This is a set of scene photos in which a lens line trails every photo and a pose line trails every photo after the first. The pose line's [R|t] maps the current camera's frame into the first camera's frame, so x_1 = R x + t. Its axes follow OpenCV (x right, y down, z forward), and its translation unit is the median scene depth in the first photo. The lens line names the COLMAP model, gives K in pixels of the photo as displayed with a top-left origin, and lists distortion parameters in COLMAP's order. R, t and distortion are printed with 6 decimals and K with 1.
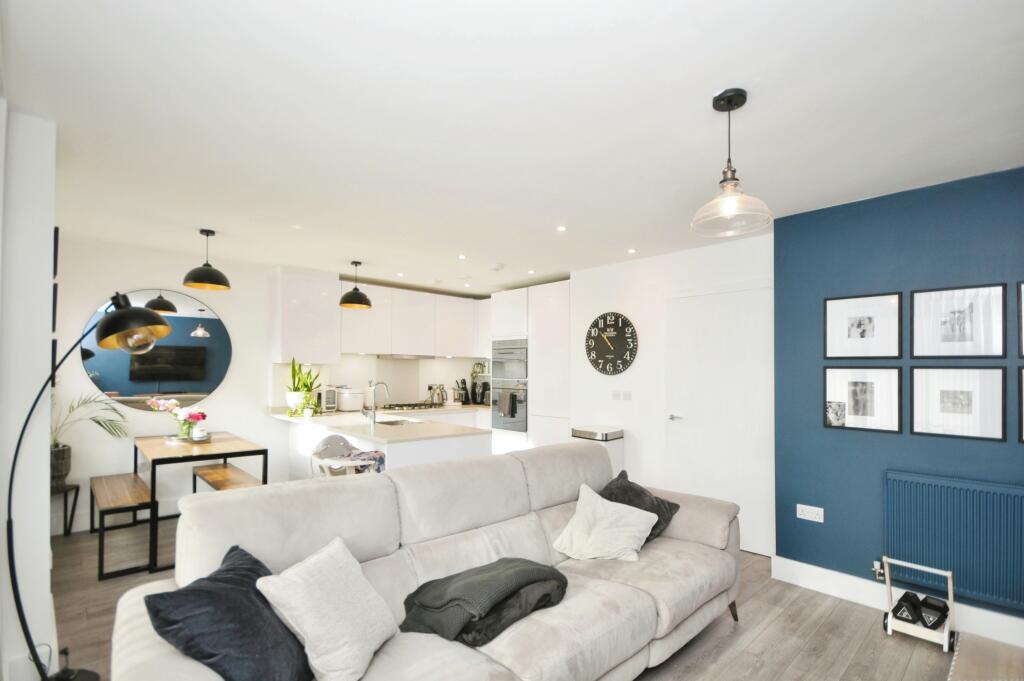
lens RADIAL K [[480.0, 0, 514.1], [0, 480.0, 371.1], [0, 0, 1]] dist [0.003672, 0.000135]
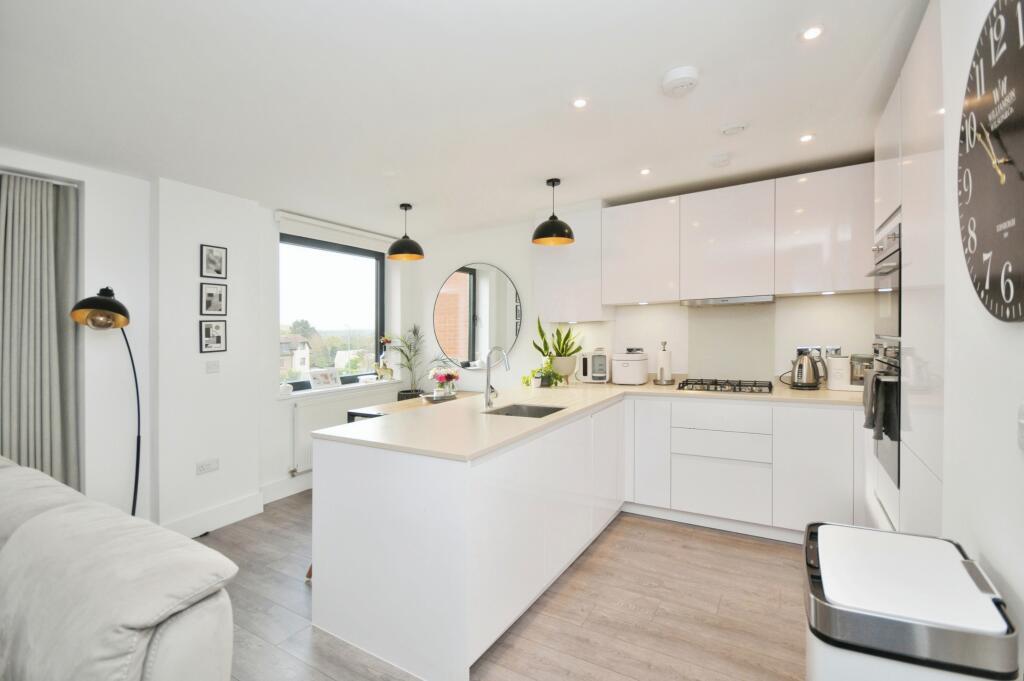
lens RADIAL K [[453.2, 0, 467.5], [0, 453.2, 334.1], [0, 0, 1]] dist [0.000118, -0.005452]
pose [[0.262189, -0.016799, -0.964870, 0.557885], [0.032487, 0.999435, -0.008573, 0.013653], [0.964470, -0.029098, 0.262586, 1.306818]]
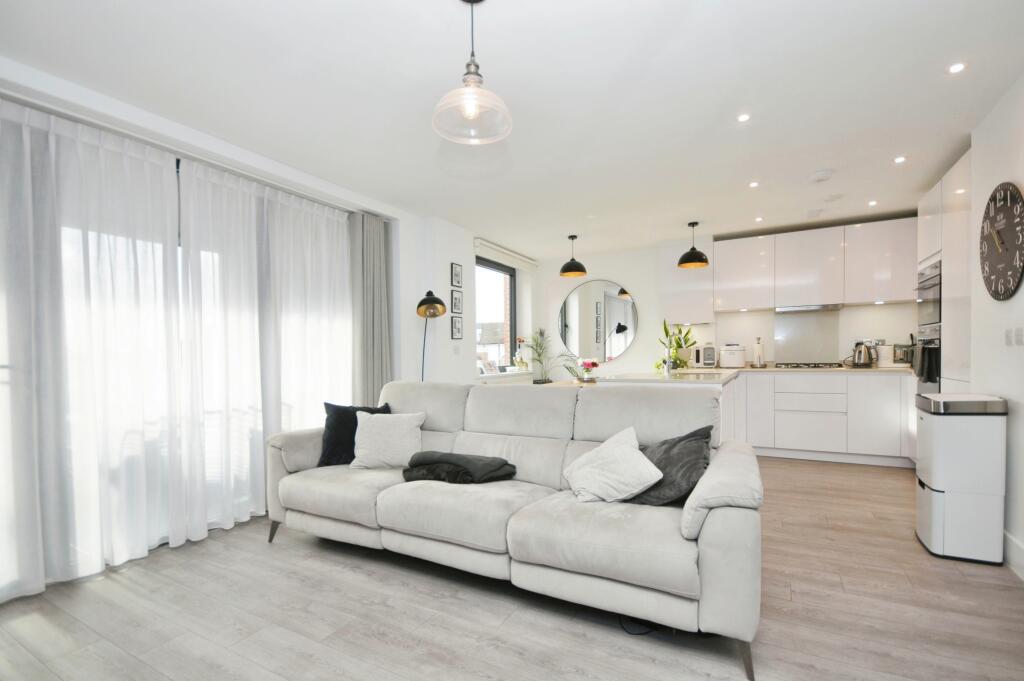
lens RADIAL K [[449.1, 0, 491.4], [0, 449.1, 351.8], [0, 0, 1]] dist [-0.000331, -0.000218]
pose [[0.299987, -0.014396, -0.953835, 0.896561], [0.022640, 0.999712, -0.007968, 0.100586], [0.953675, -0.019204, 0.300226, 0.526035]]
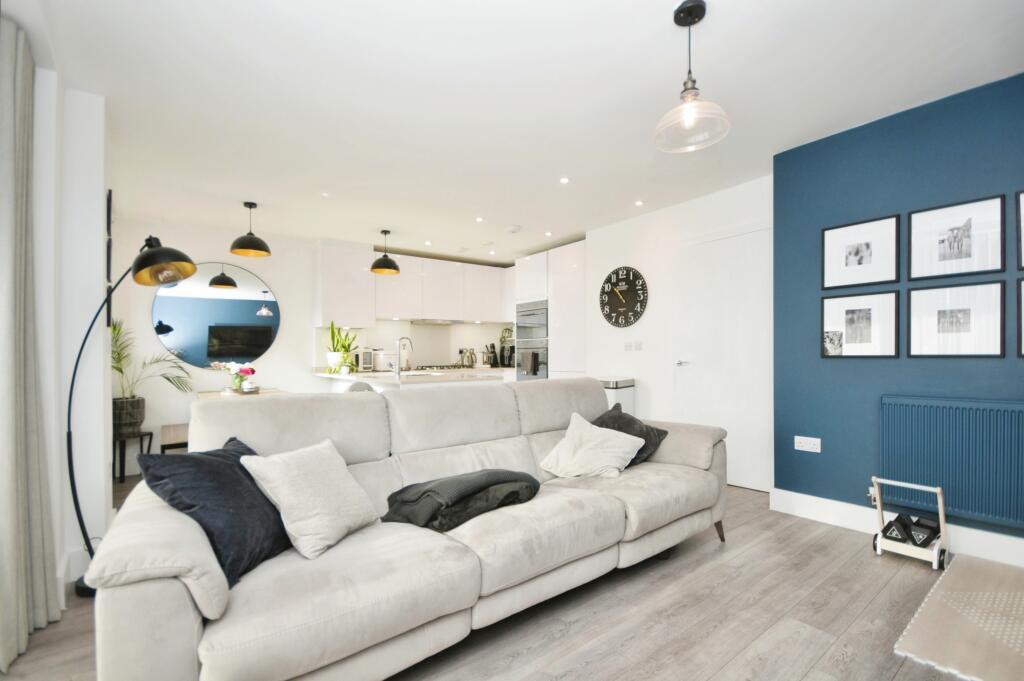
lens RADIAL K [[458.7, 0, 515.5], [0, 458.7, 359.6], [0, 0, 1]] dist [-0.001823, -0.000893]
pose [[0.995077, -0.015171, -0.097934, 0.116878], [0.016505, 0.999782, 0.012824, 0.106765], [0.097718, -0.014377, 0.995110, -0.006557]]
